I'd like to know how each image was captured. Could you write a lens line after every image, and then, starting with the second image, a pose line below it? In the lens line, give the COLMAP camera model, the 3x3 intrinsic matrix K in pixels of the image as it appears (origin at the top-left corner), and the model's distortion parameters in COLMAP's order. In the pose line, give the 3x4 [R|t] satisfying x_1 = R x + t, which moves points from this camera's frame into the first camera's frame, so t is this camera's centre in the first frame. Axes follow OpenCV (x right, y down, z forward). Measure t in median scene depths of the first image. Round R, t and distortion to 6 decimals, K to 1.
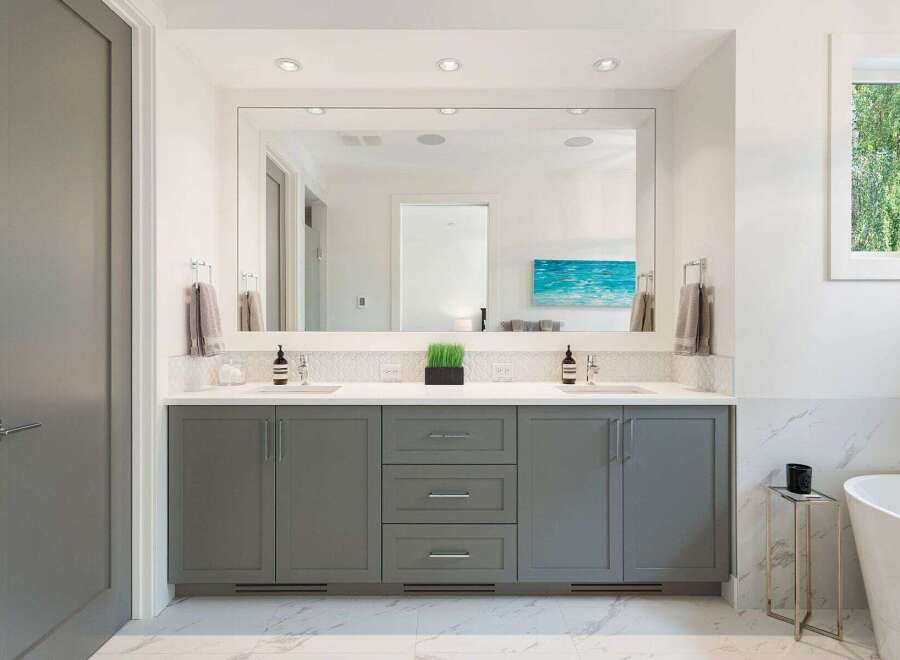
lens RADIAL K [[504.8, 0, 448.6], [0, 504.8, 320.0], [0, 0, 1]] dist [-0.001090, 0.000595]
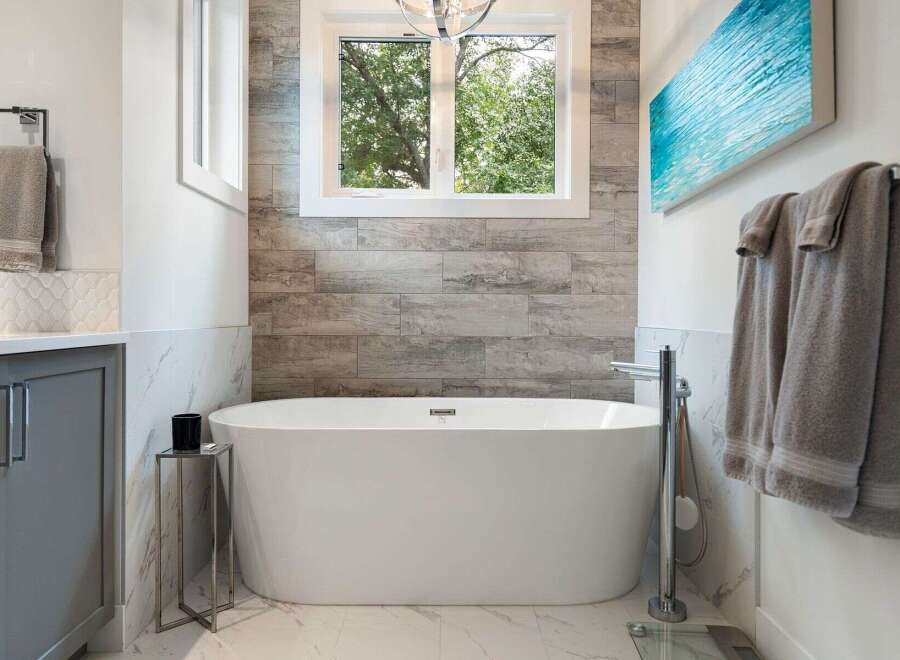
lens RADIAL K [[656.8, 0, 441.4], [0, 656.8, 316.6], [0, 0, 1]] dist [0.011054, 0.001268]
pose [[0.007171, -0.003378, 0.999969, -0.239964], [-0.008177, 0.999961, 0.003436, 0.105451], [-0.999941, -0.008201, 0.007143, 0.479956]]
